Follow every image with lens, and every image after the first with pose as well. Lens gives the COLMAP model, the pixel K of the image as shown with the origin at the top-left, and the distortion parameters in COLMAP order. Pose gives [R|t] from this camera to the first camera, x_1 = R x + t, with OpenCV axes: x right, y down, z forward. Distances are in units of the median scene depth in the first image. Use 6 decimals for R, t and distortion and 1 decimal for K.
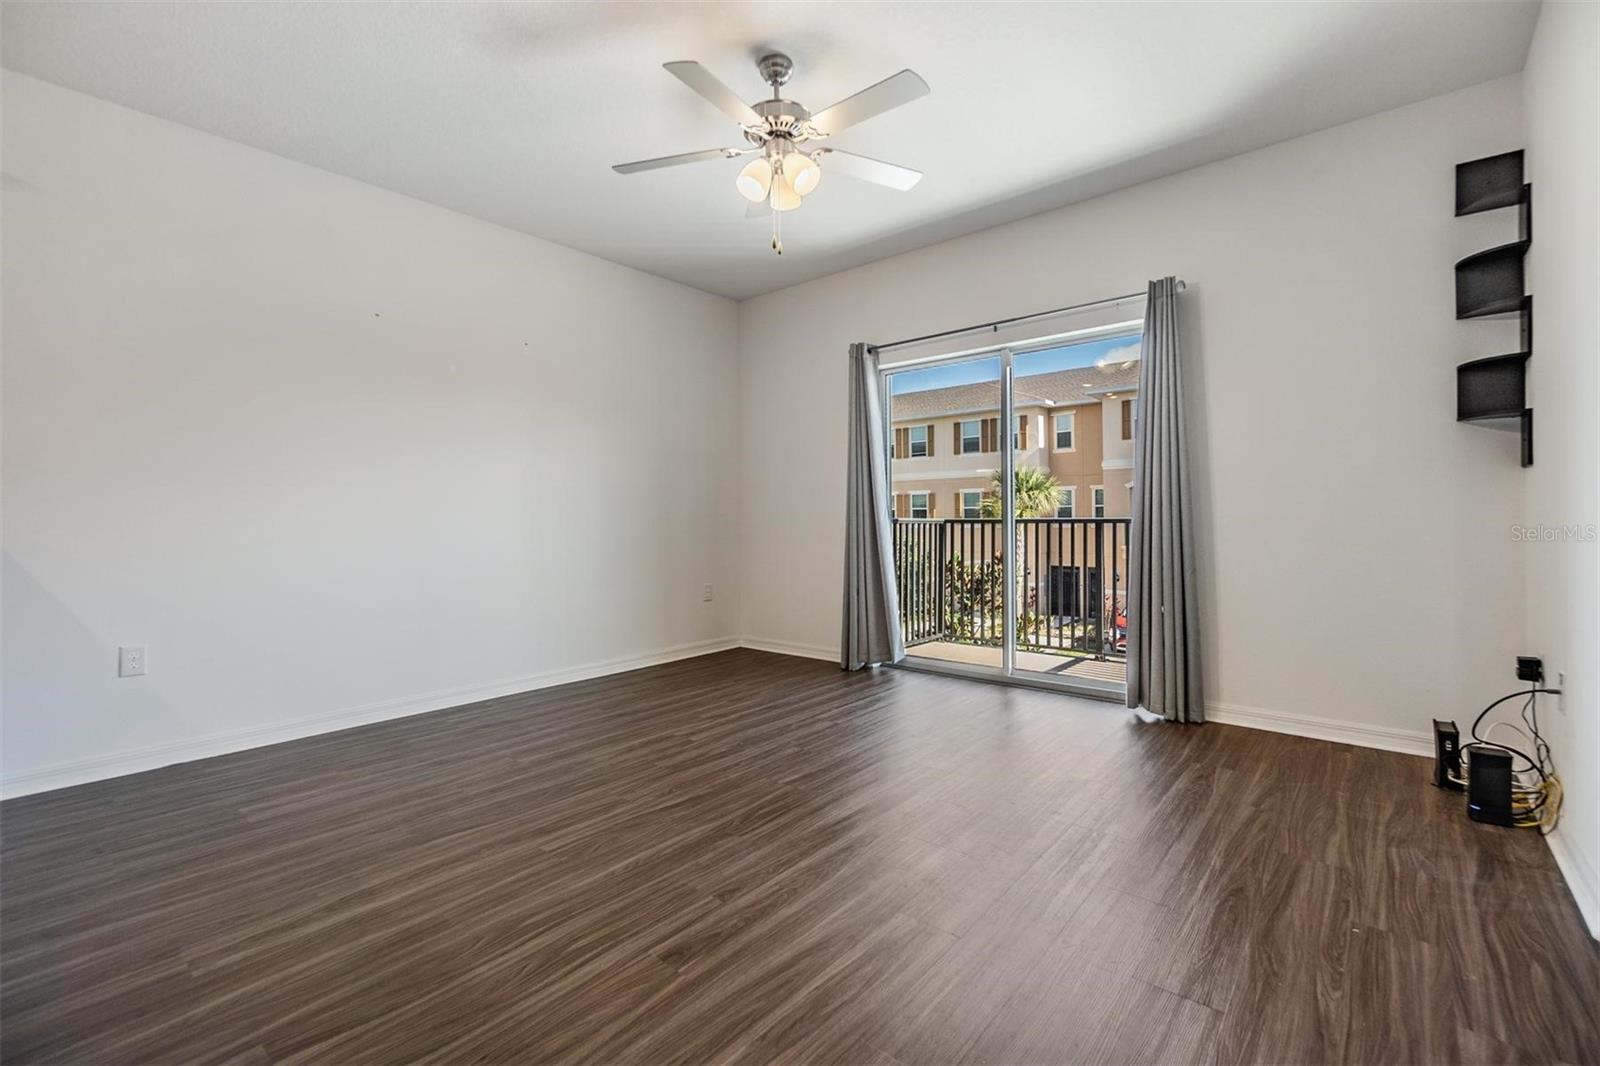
lens RADIAL K [[699.0, 0, 791.5], [0, 699.0, 522.3], [0, 0, 1]] dist [-0.003623, -0.000035]
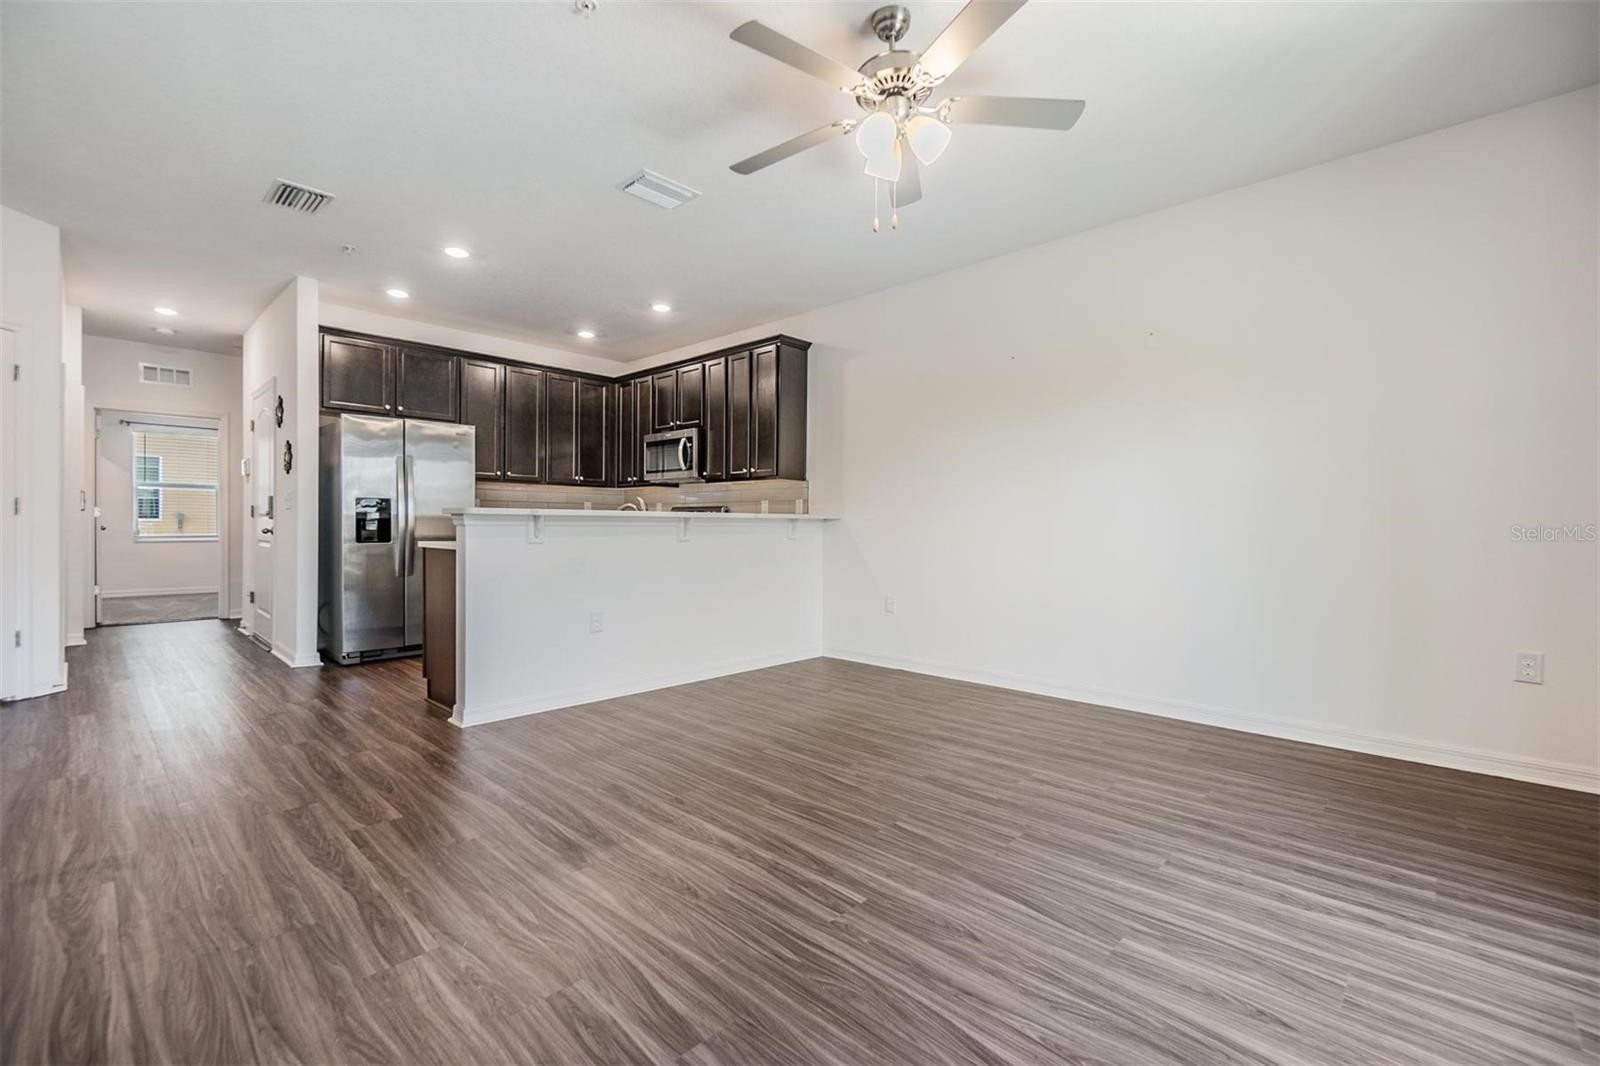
lens RADIAL K [[699.0, 0, 794.3], [0, 699.0, 529.6], [0, 0, 1]] dist [-0.003623, -0.000035]
pose [[-0.068027, 0.013394, -0.997594, 0.913480], [-0.011674, 0.999831, 0.014220, -0.012232], [0.997615, 0.012614, -0.067859, 0.966206]]
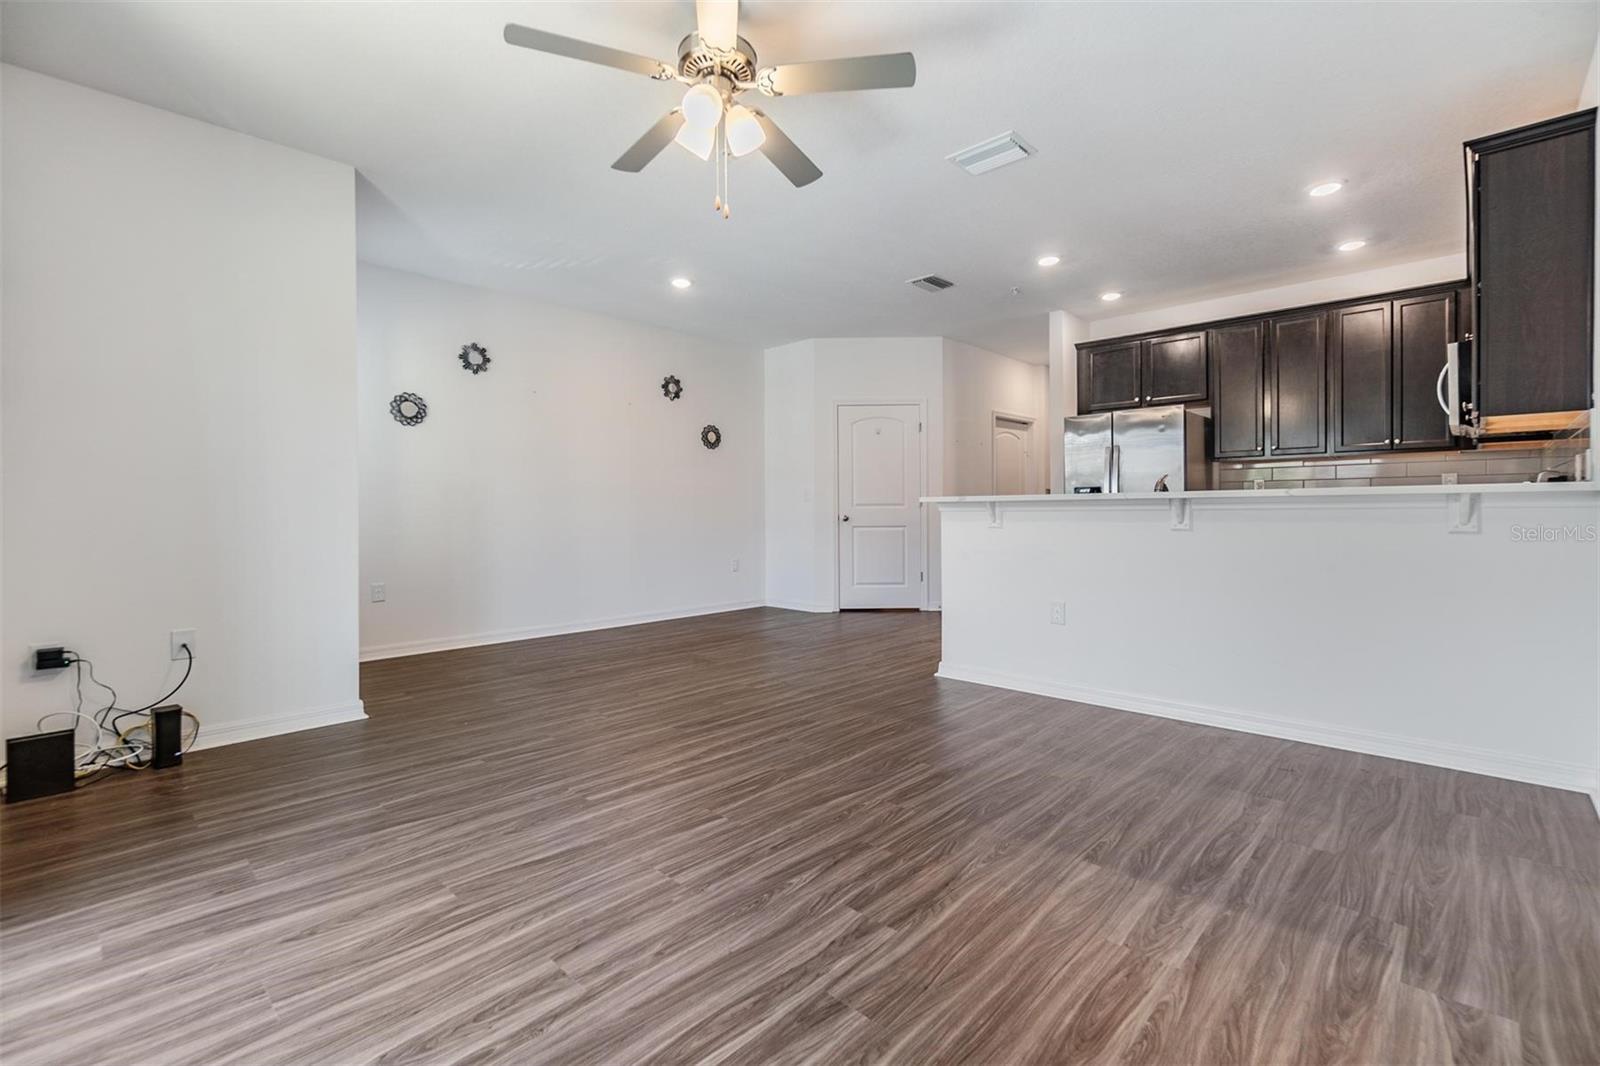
lens RADIAL K [[699.0, 0, 793.1], [0, 699.0, 517.7], [0, 0, 1]] dist [-0.003623, -0.000035]
pose [[-0.997897, 0.012251, 0.063645, -0.165115], [0.013319, 0.999777, 0.016386, -0.010107], [-0.063430, 0.017199, -0.997838, 1.925012]]
